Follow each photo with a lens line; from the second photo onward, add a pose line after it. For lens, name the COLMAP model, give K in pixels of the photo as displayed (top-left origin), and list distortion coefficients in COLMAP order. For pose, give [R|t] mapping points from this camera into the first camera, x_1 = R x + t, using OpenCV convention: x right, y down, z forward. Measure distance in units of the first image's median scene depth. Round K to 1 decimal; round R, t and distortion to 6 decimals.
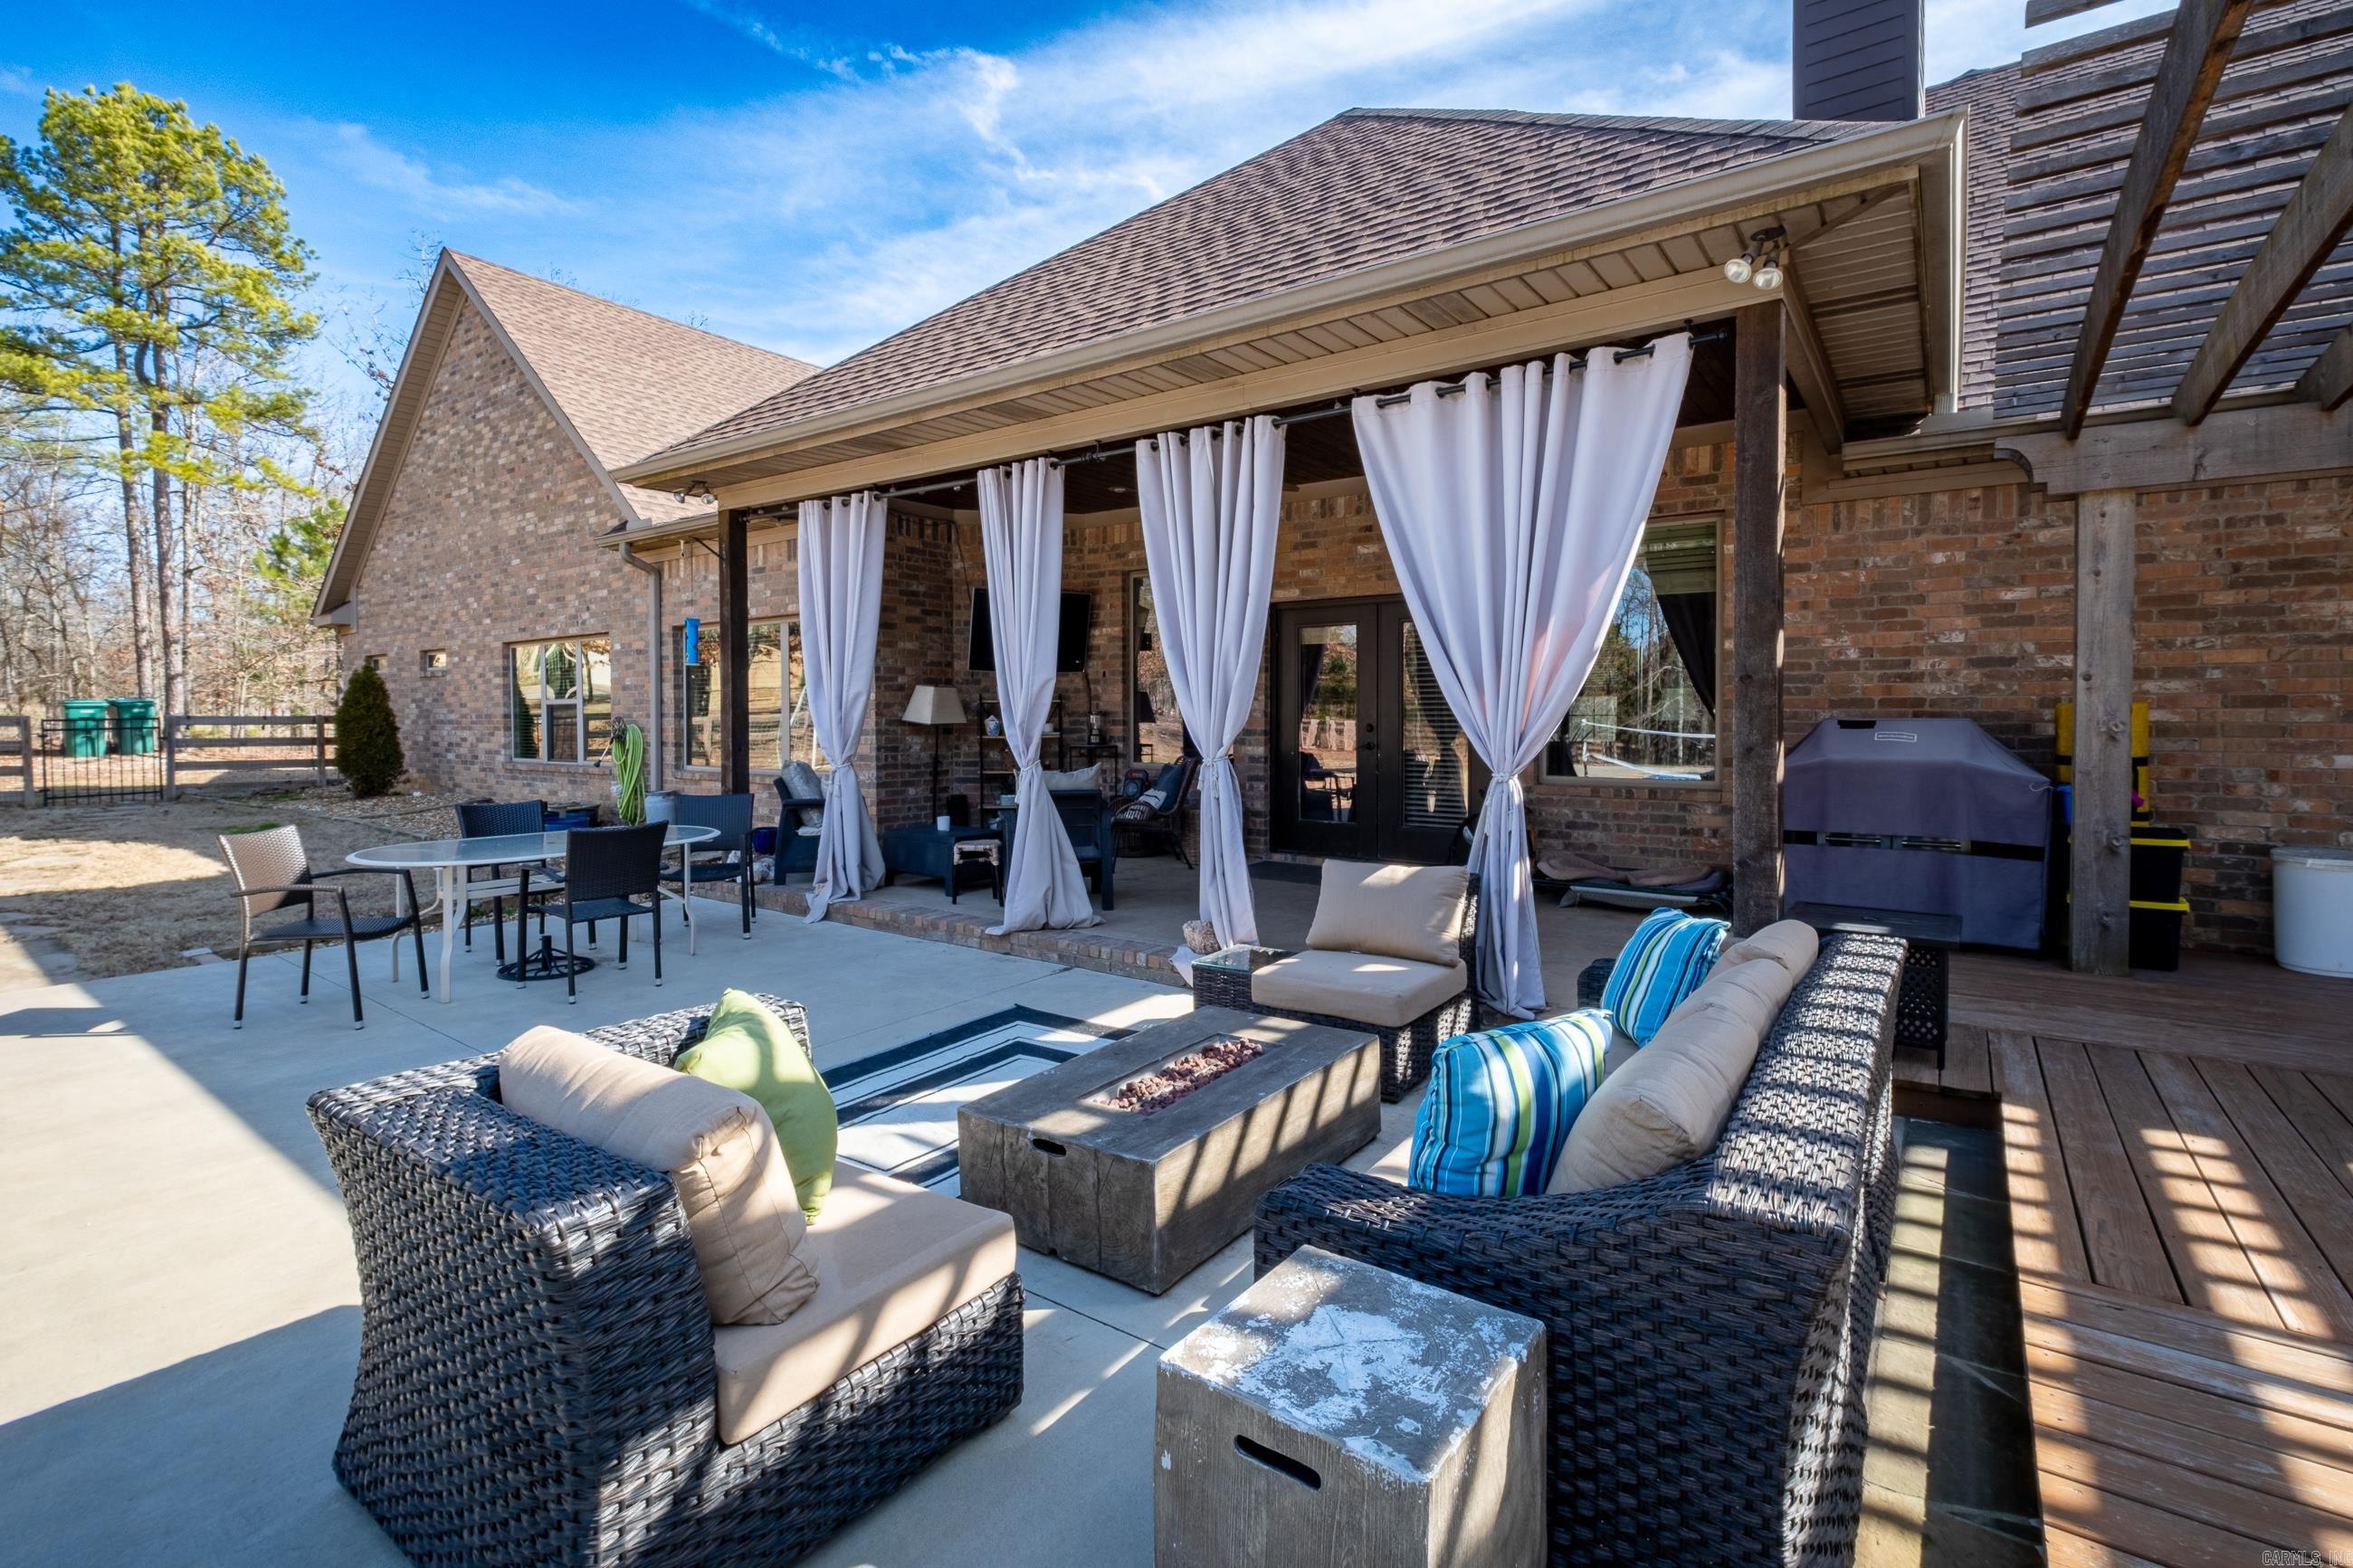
lens RADIAL K [[1058.6, 0, 1188.9], [0, 1058.6, 732.9], [0, 0, 1]] dist [0.002485, -0.000342]
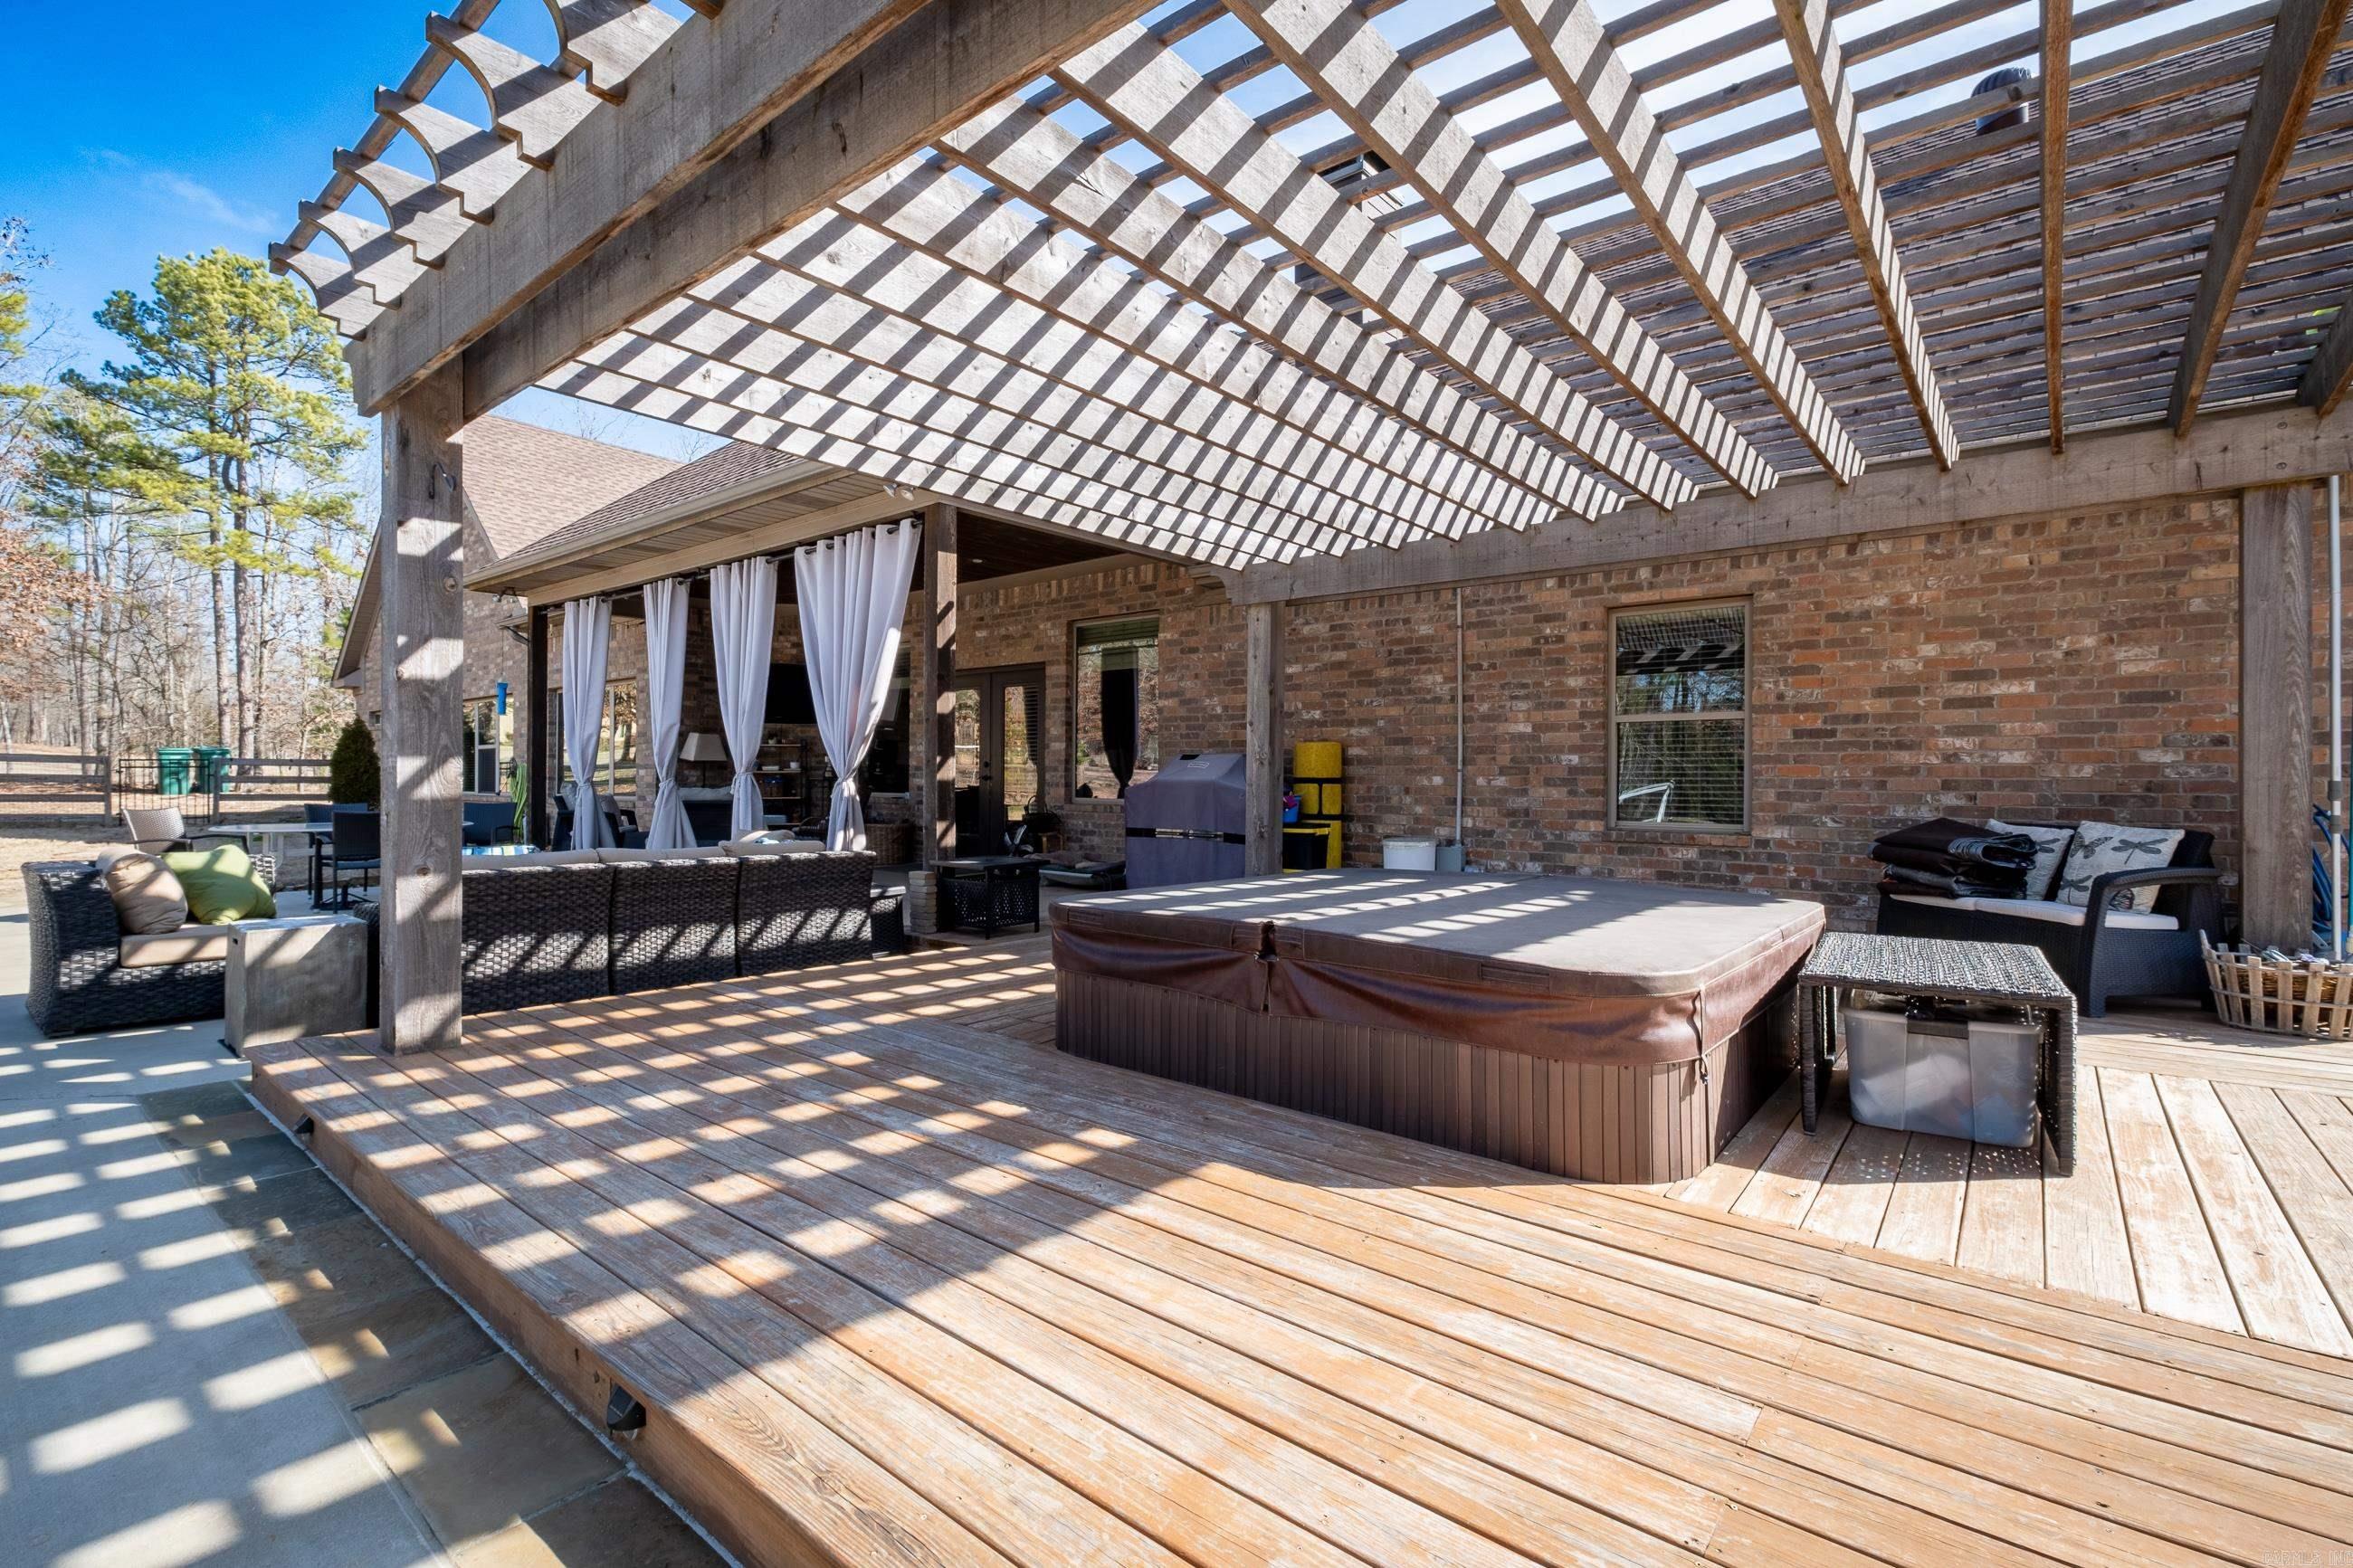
lens RADIAL K [[1052.1, 0, 1181.5], [0, 1052.1, 775.3], [0, 0, 1]] dist [0.000679, 0.000072]
pose [[0.997561, 0.008647, -0.069269, 0.210897], [-0.010057, 0.999749, -0.020025, 0.013679], [0.069078, 0.020673, 0.997397, -0.134622]]
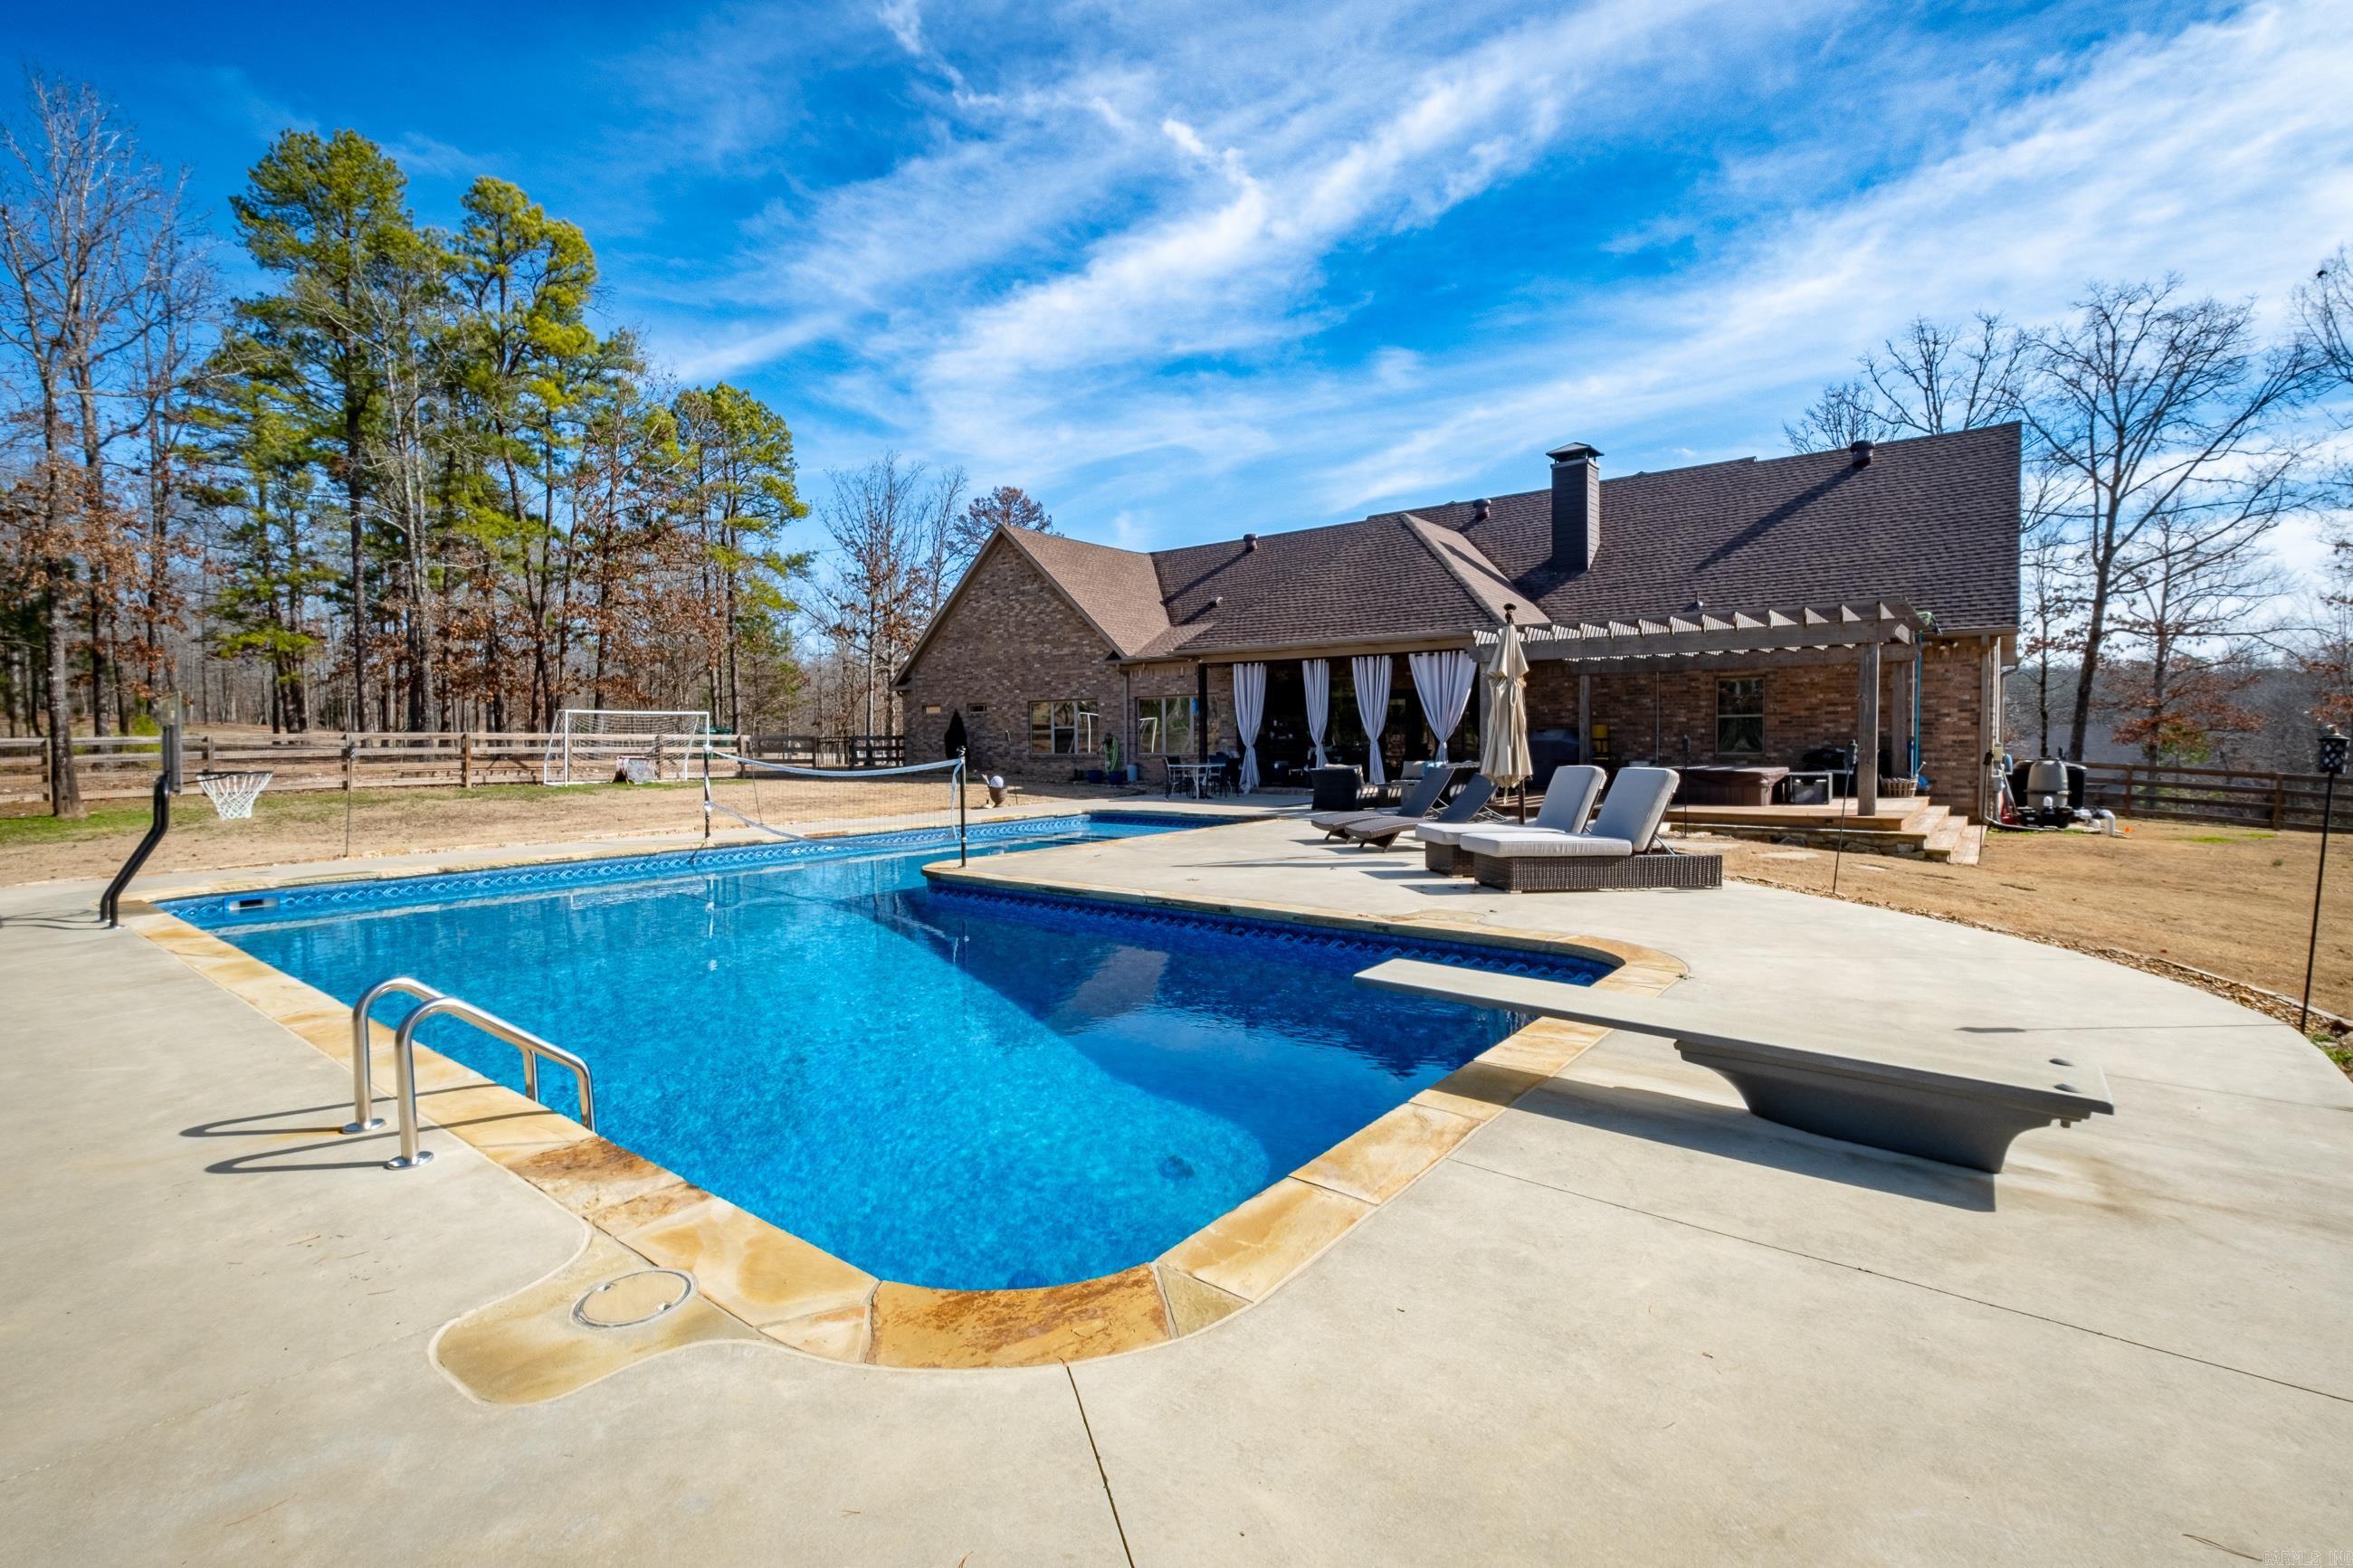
lens RADIAL K [[1019.5, 0, 1248.1], [0, 1019.5, 779.4], [0, 0, 1]] dist [-0.000483, -0.000002]
pose [[0.999974, -0.006216, -0.003614, -0.116058], [0.006300, 0.999696, 0.023821, 0.020329], [0.003465, -0.023844, 0.999710, -0.752861]]
